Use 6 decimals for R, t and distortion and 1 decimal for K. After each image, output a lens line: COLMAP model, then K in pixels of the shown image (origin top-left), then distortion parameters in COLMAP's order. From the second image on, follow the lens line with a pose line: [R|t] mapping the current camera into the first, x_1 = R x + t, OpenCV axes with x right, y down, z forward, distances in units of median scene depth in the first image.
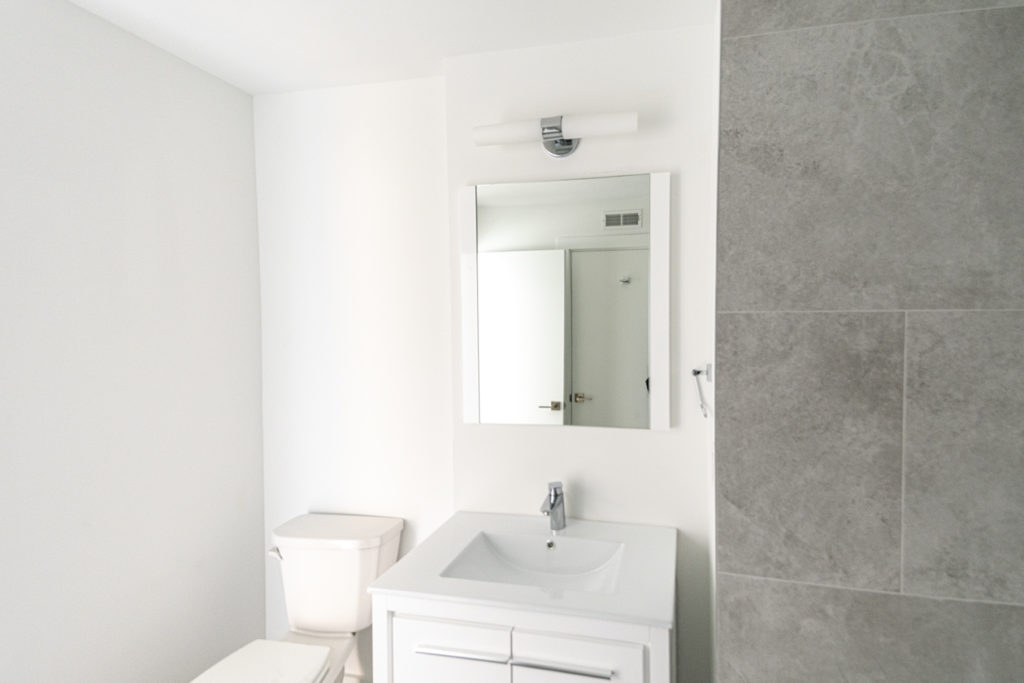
lens RADIAL K [[440.1, 0, 512.7], [0, 440.1, 335.0], [0, 0, 1]] dist [0.078509, -0.037753]
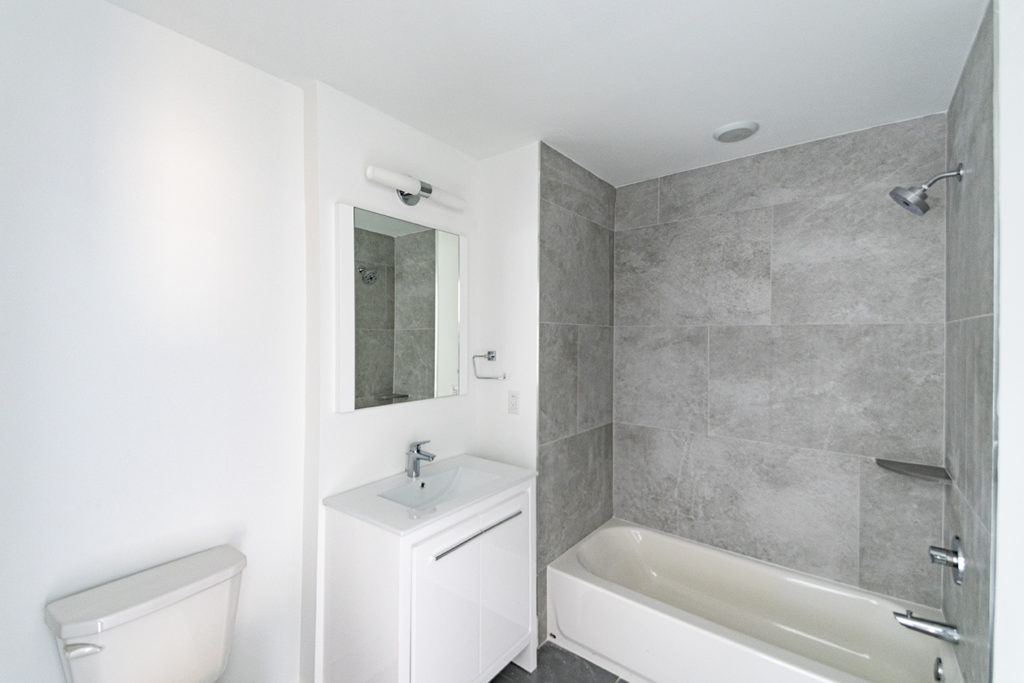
lens RADIAL K [[440.1, 0, 512.7], [0, 440.1, 335.0], [0, 0, 1]] dist [0.078509, -0.037753]
pose [[0.444722, 0.015637, 0.895532, -1.550230], [0.016083, 0.999547, -0.025441, 0.064390], [-0.895524, 0.025717, 0.444269, 0.198262]]
